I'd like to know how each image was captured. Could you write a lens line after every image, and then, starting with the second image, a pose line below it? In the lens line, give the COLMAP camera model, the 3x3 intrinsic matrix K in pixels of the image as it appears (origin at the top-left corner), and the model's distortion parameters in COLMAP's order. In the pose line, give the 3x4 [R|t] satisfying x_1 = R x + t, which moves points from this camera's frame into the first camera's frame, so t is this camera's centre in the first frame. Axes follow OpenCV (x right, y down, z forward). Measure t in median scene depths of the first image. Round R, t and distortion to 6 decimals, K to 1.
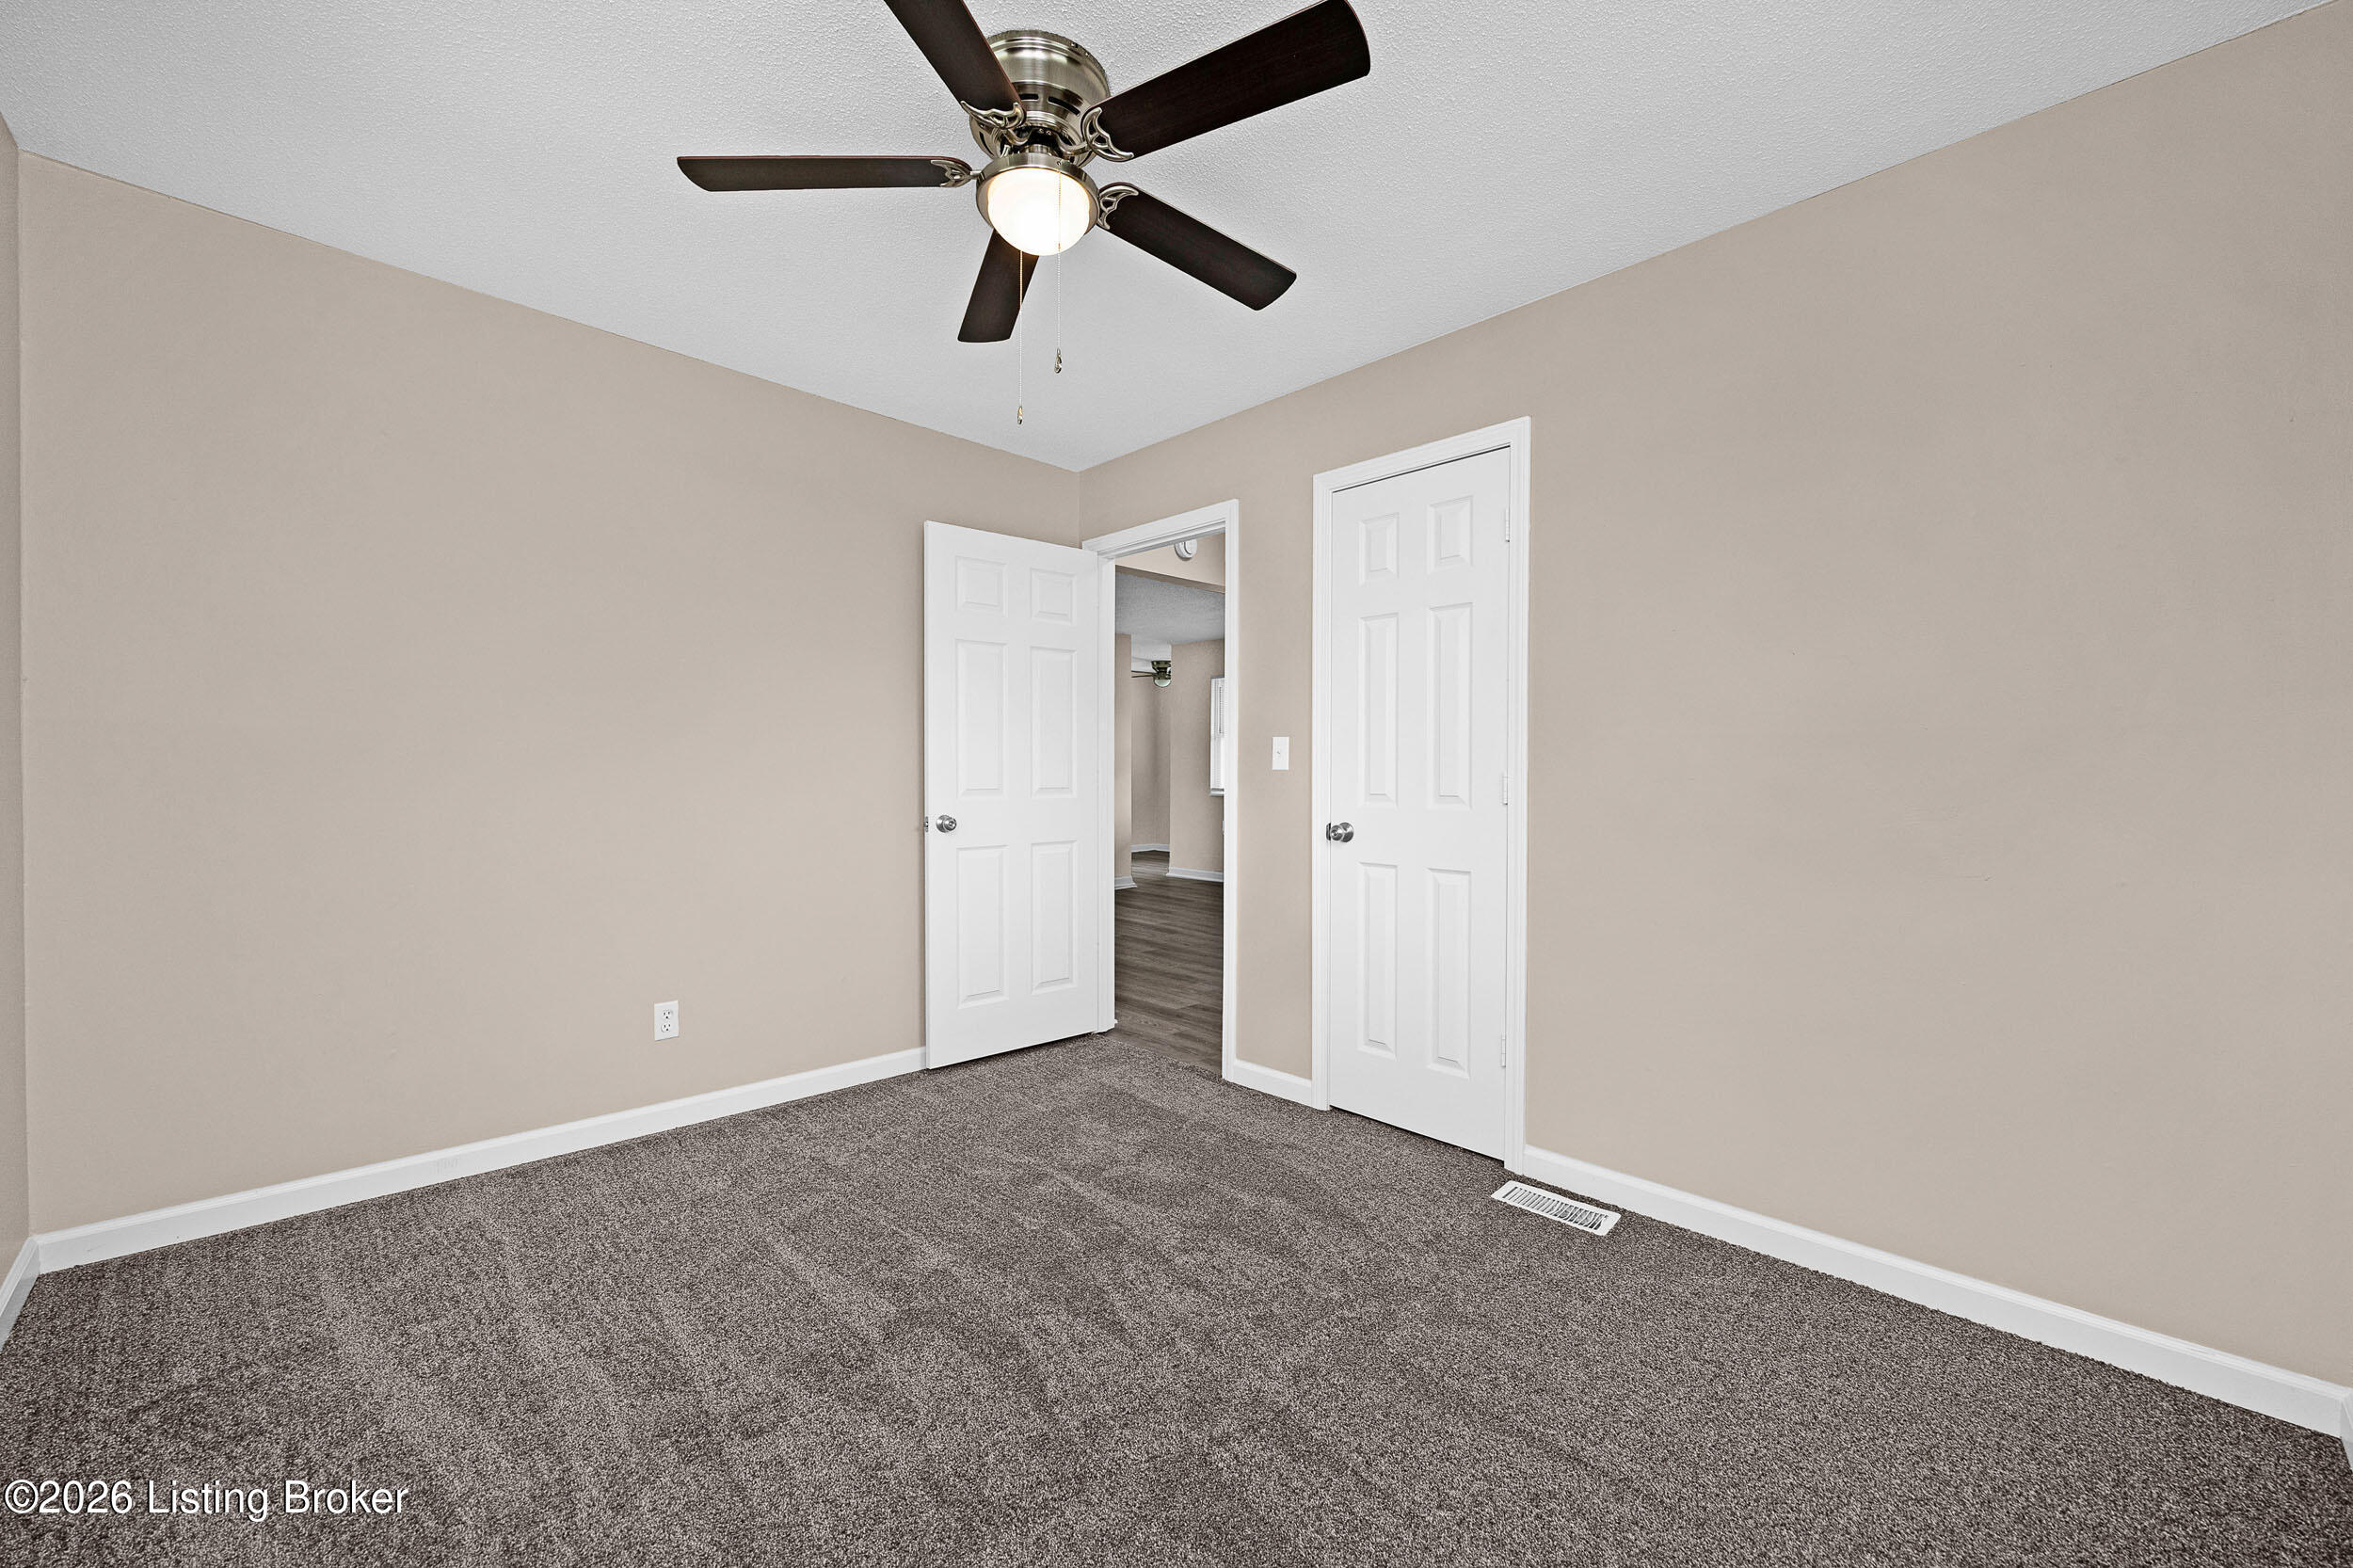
lens RADIAL K [[916.7, 0, 1176.5], [0, 916.7, 784.0], [0, 0, 1]] dist [-0.002146, -0.000092]
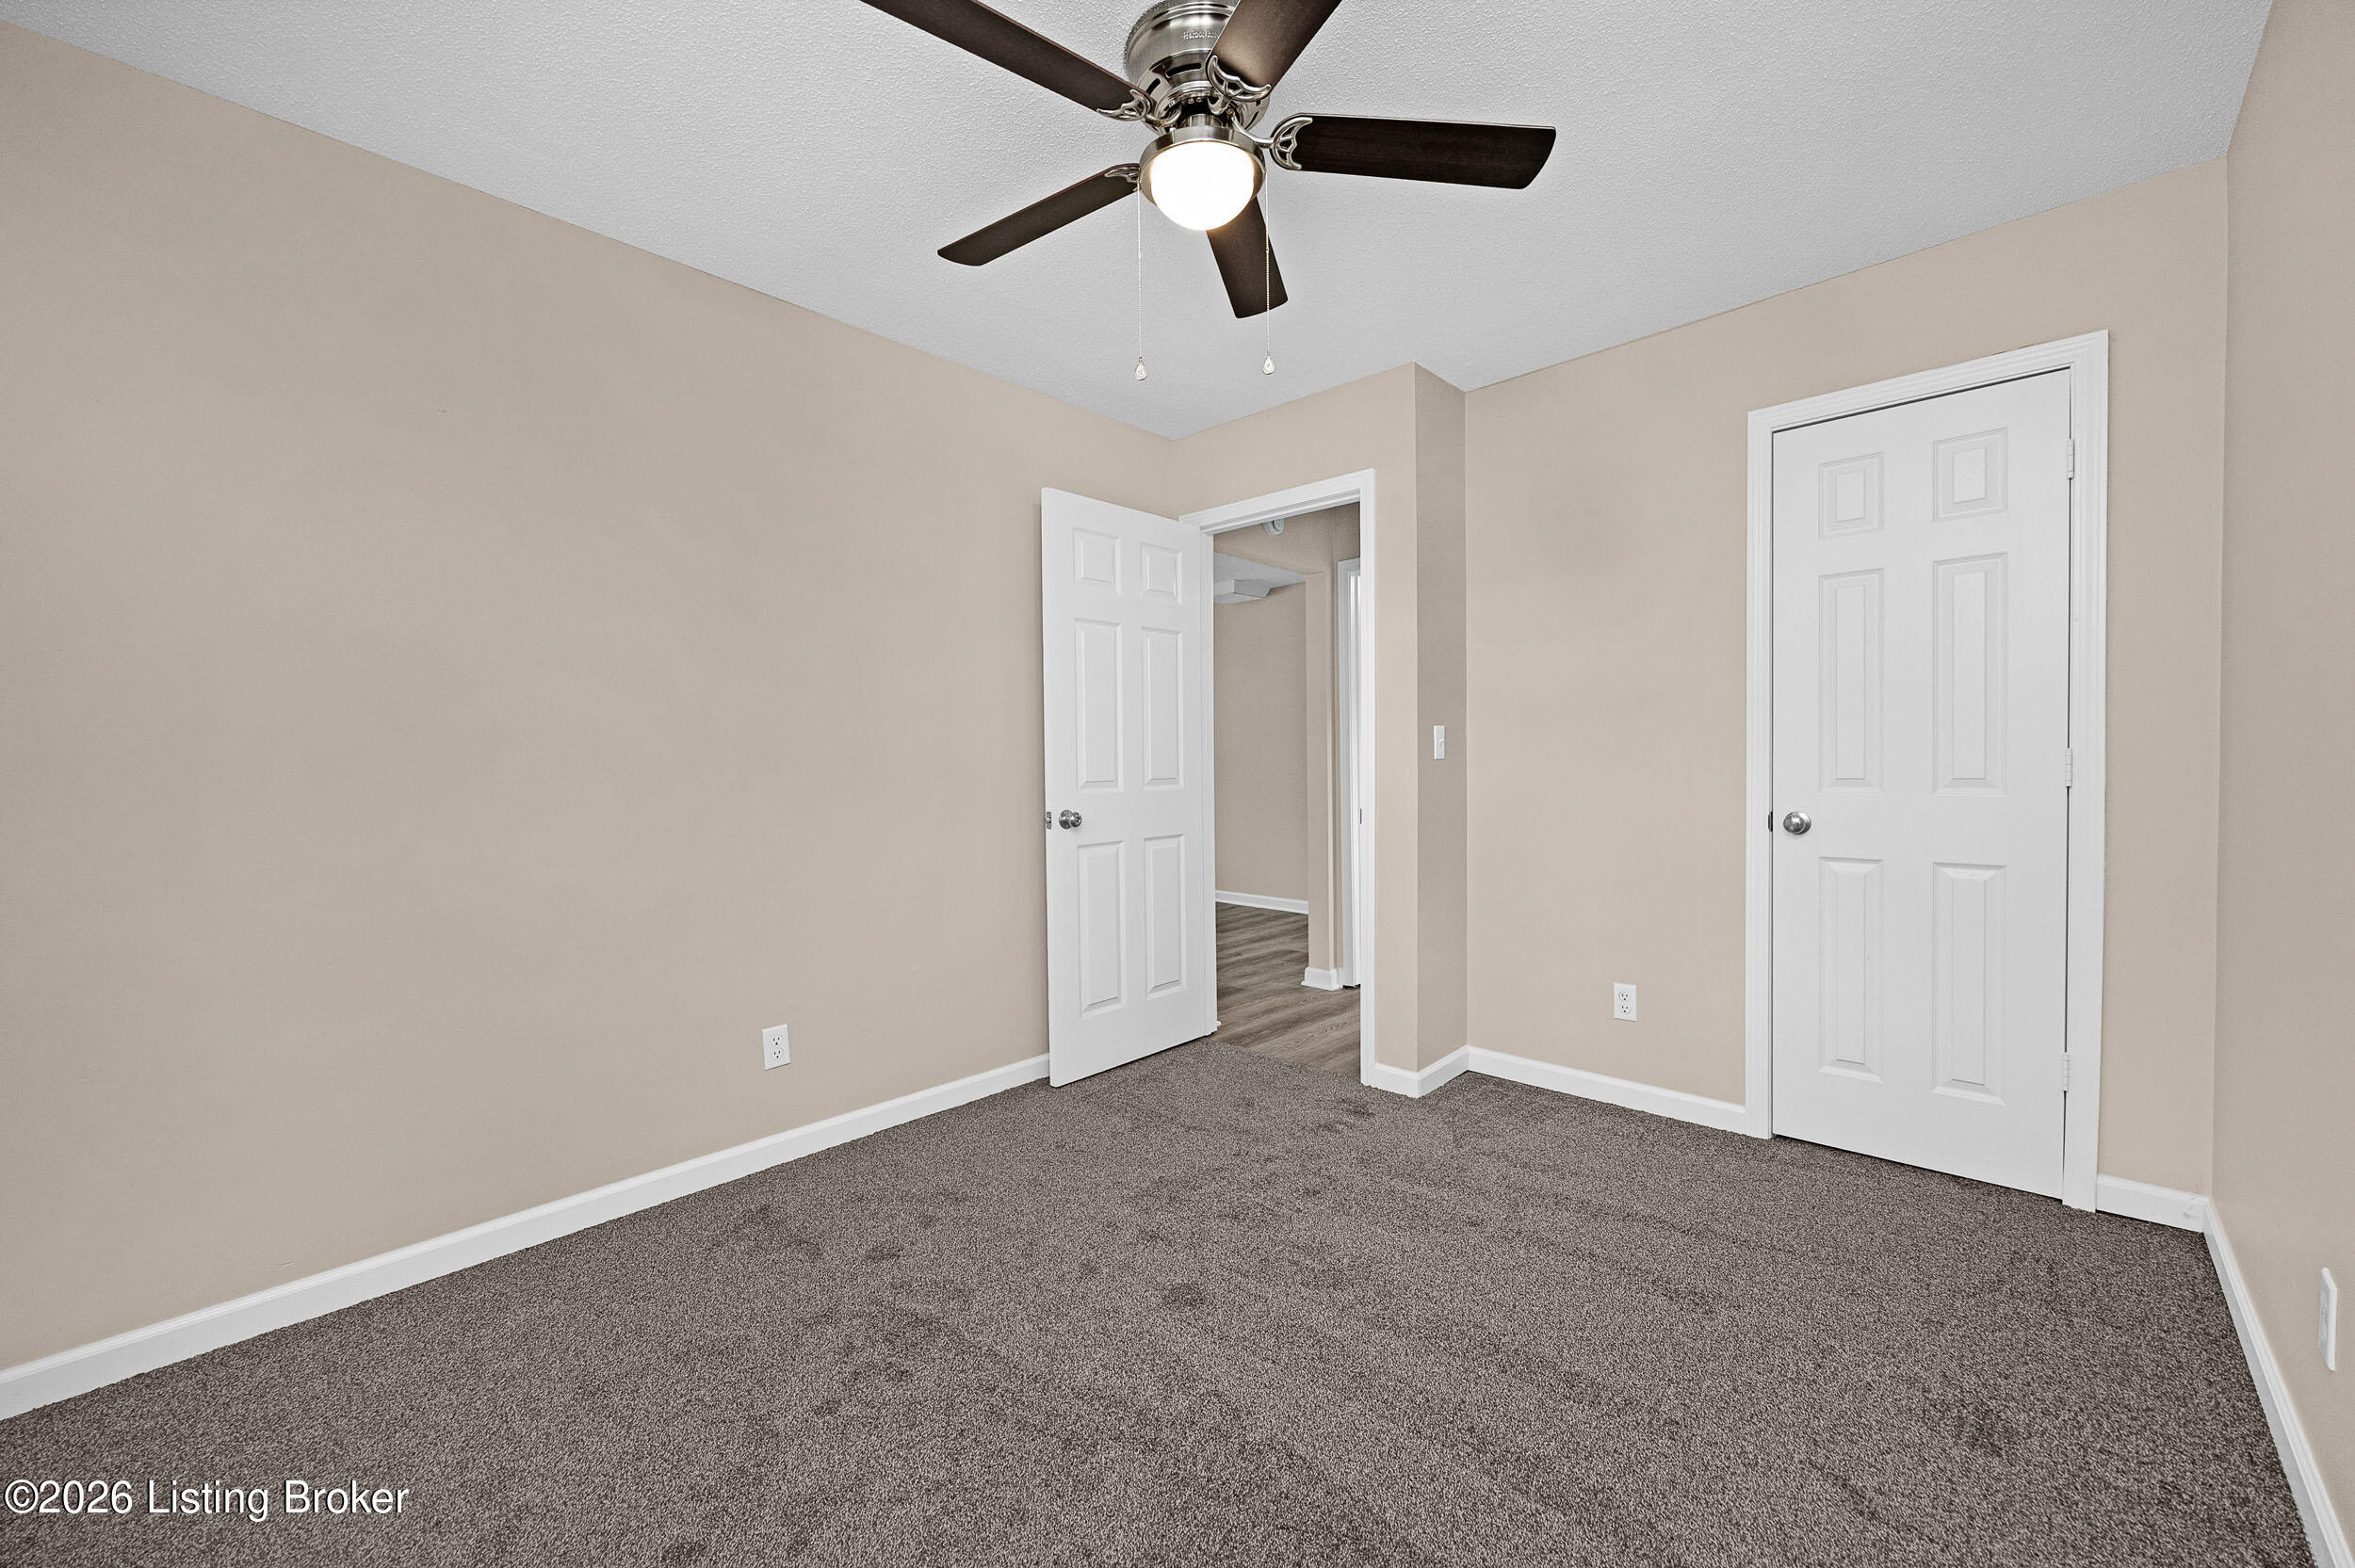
lens RADIAL K [[917.4, 0, 1177.5], [0, 917.4, 784.0], [0, 0, 1]] dist [-0.002146, -0.000092]
pose [[0.997574, -0.018530, 0.067104, -0.206033], [0.017705, 0.999760, 0.012865, -0.002232], [-0.067326, -0.011646, 0.997663, 0.076877]]
